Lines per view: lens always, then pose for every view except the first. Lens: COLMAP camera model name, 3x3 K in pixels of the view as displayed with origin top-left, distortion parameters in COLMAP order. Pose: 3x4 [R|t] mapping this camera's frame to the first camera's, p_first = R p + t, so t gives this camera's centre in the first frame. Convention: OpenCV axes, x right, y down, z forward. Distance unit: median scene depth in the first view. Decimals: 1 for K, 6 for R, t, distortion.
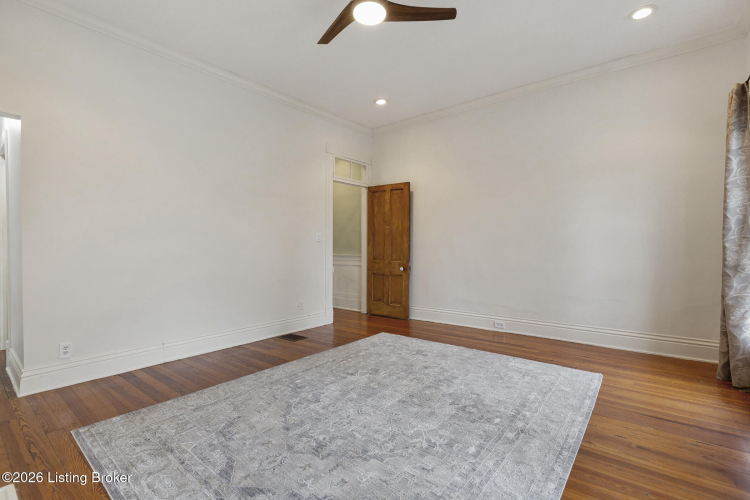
lens RADIAL K [[335.7, 0, 373.6], [0, 335.7, 250.9], [0, 0, 1]] dist [-0.005224, 0.001498]
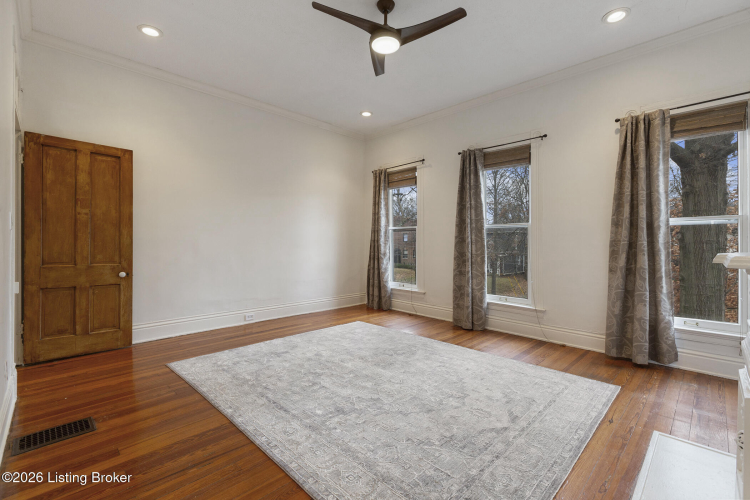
lens RADIAL K [[335.7, 0, 373.2], [0, 335.7, 246.1], [0, 0, 1]] dist [-0.005224, 0.001498]
pose [[0.103307, -0.005368, 0.994635, -0.819589], [0.001308, 0.999985, 0.005261, -0.011715], [-0.994649, 0.000758, 0.103313, 0.637639]]
